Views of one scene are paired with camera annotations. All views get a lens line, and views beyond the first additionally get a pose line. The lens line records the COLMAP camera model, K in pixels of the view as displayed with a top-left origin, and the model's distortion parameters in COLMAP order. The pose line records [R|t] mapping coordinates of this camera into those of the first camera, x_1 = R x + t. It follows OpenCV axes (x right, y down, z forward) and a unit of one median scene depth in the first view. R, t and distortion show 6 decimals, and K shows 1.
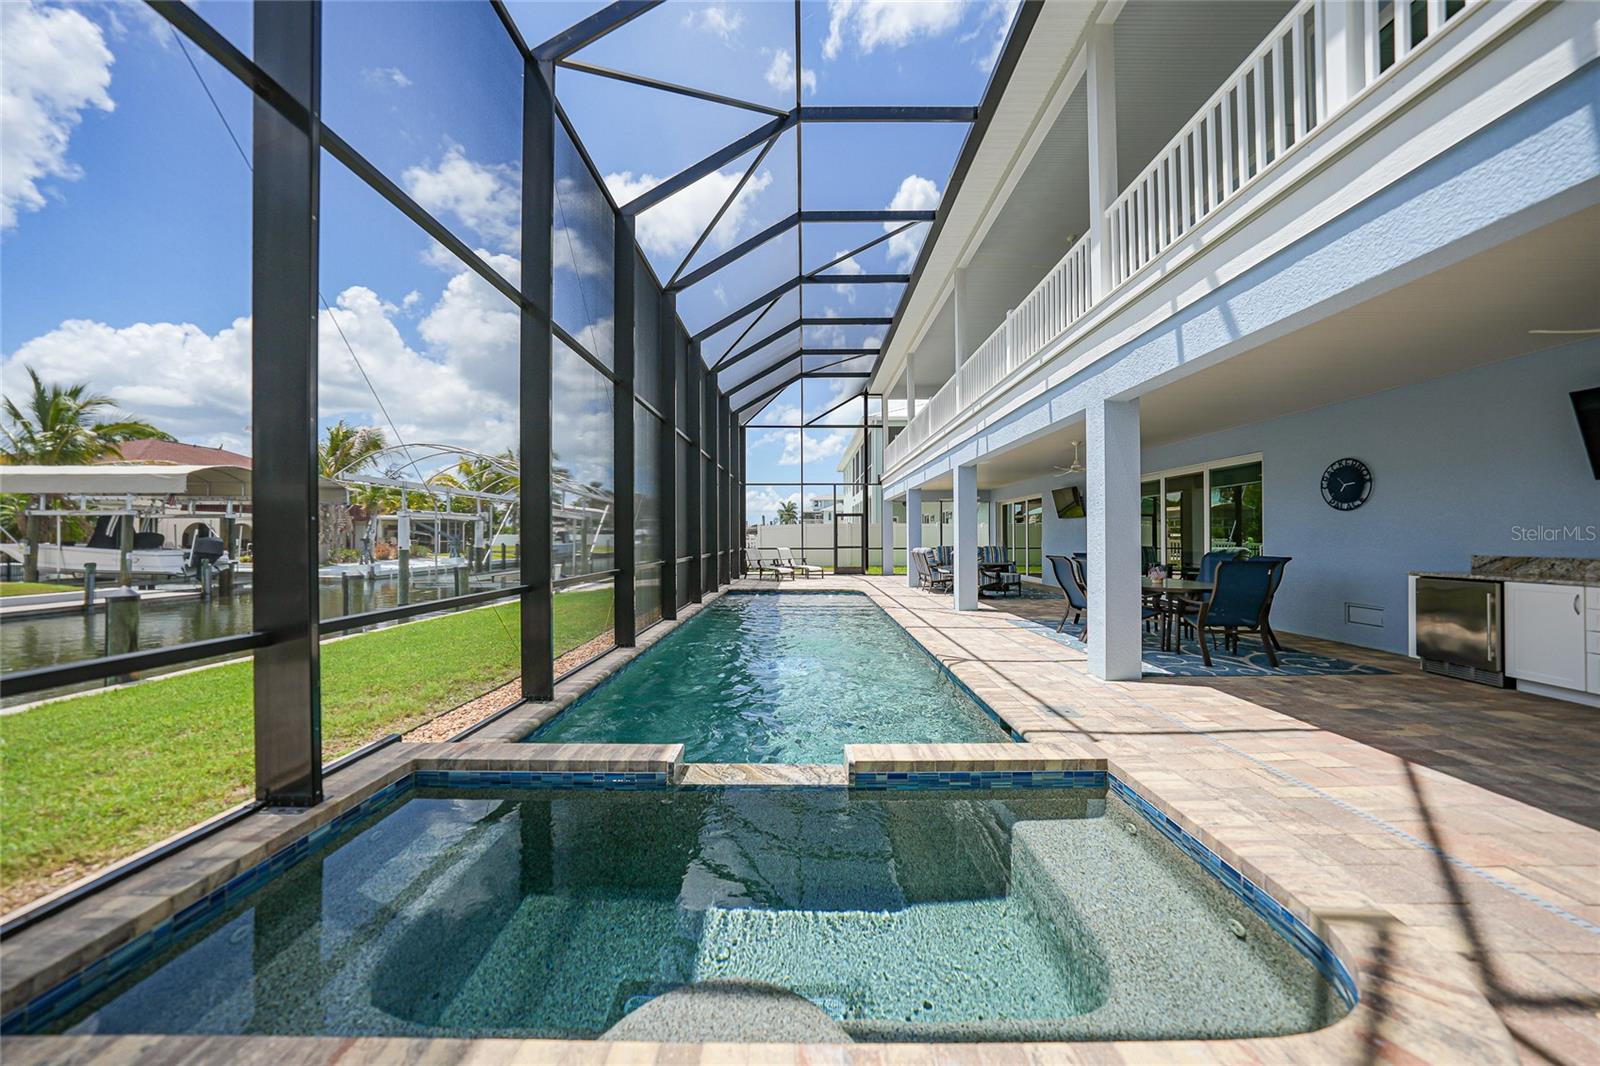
lens RADIAL K [[557.5, 0, 803.6], [0, 557.5, 531.2], [0, 0, 1]] dist [-0.023720, 0.005610]
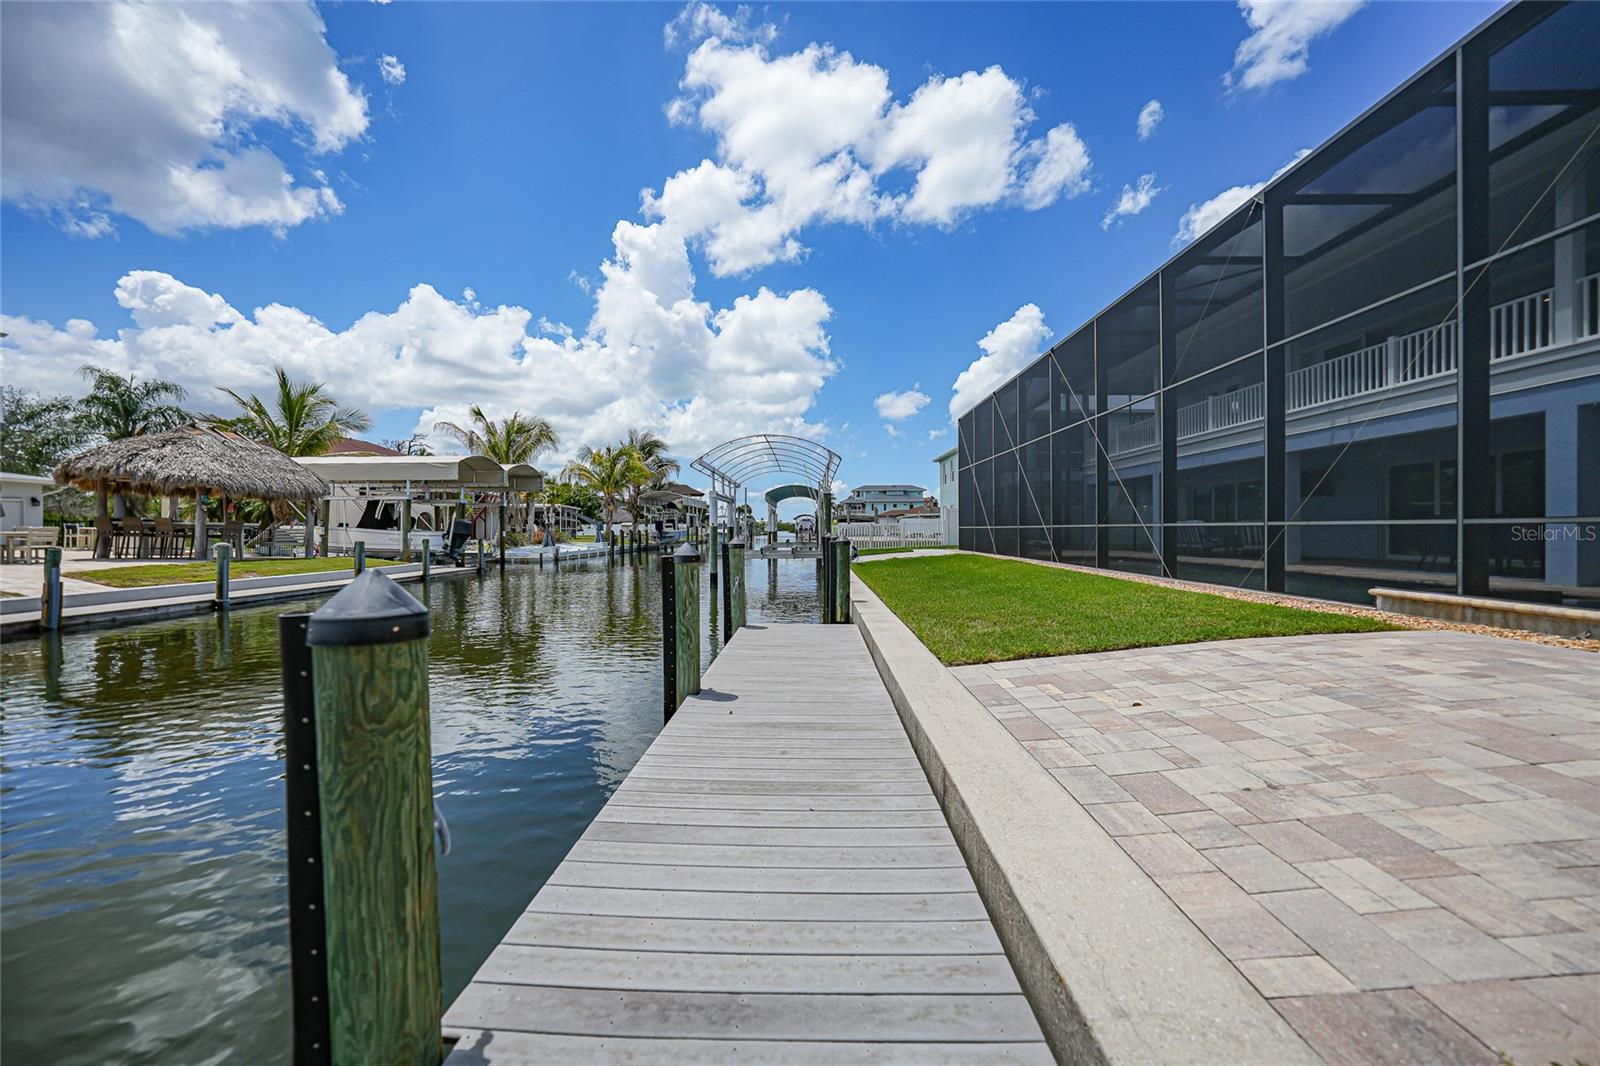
lens RADIAL K [[554.1, 0, 800.0], [0, 554.1, 533.0], [0, 0, 1]] dist [-0.025263, 0.003386]
pose [[0.999977, -0.003228, -0.005950, -0.413098], [0.003327, 0.999853, 0.016793, 0.023127], [0.005894, -0.016812, 0.999841, -0.135009]]
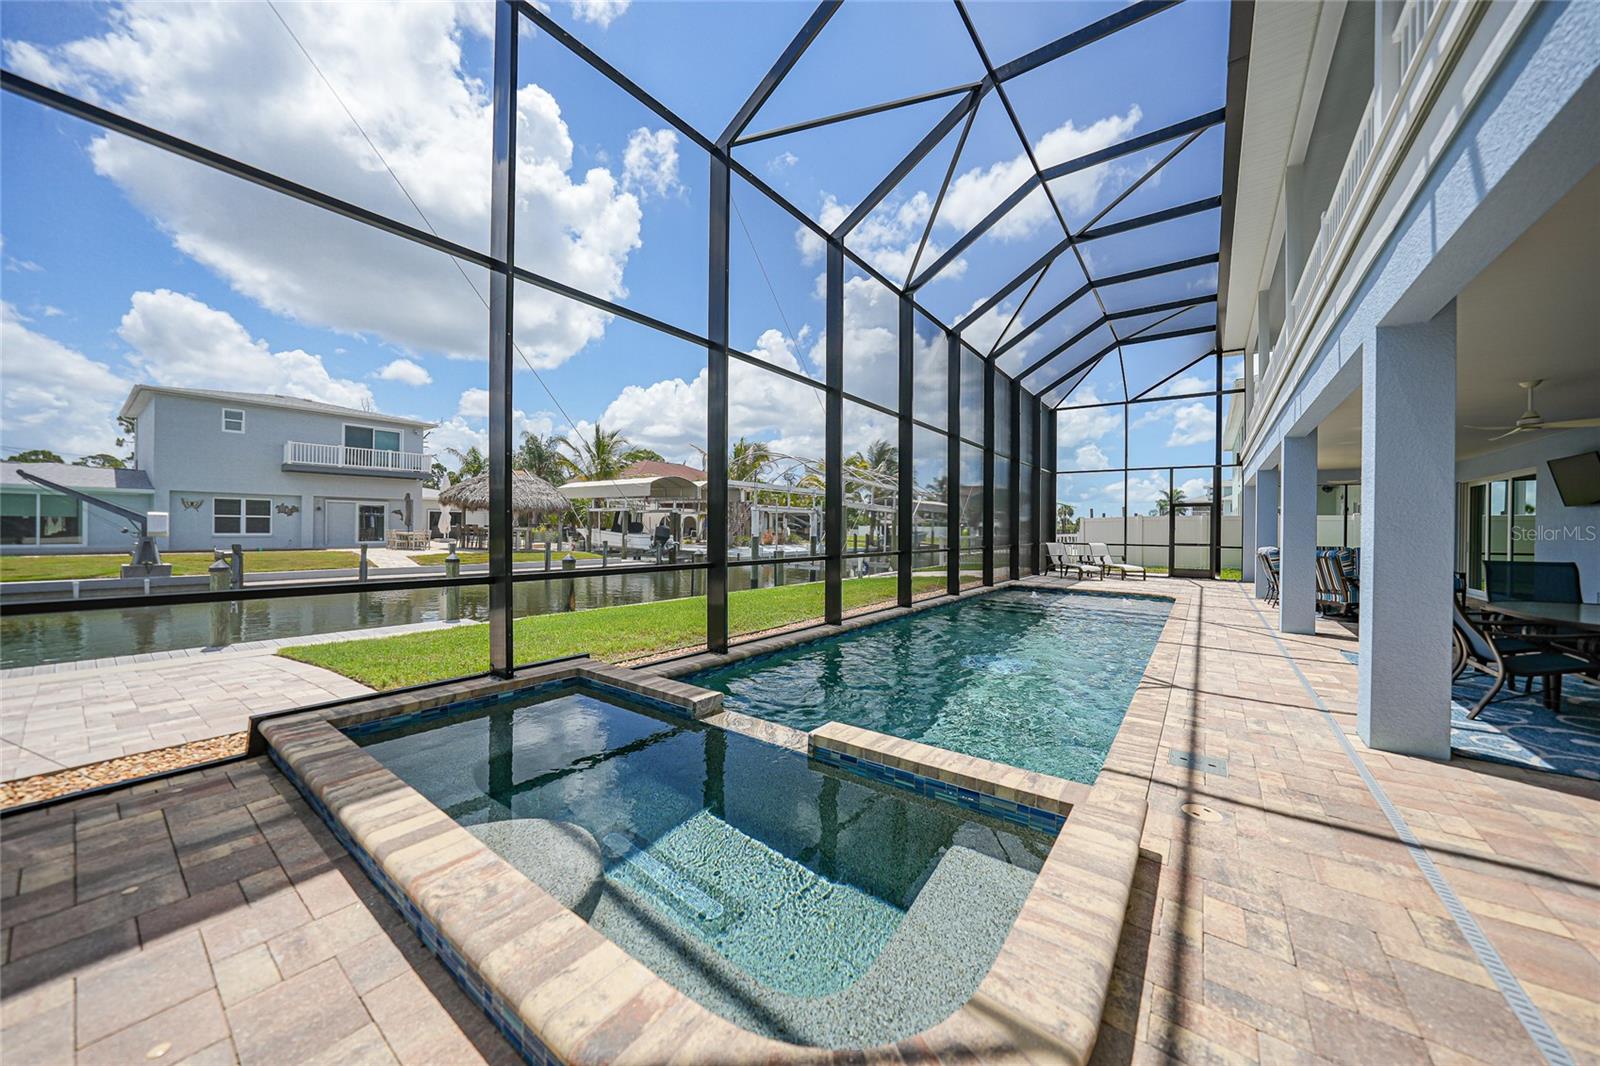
lens RADIAL K [[557.5, 0, 803.6], [0, 557.5, 531.2], [0, 0, 1]] dist [-0.023720, 0.005610]
pose [[0.807028, 0.014404, -0.590338, 0.106837], [-0.006789, 0.999863, 0.015114, 0.000711], [0.590474, -0.008189, 0.807015, 0.018549]]
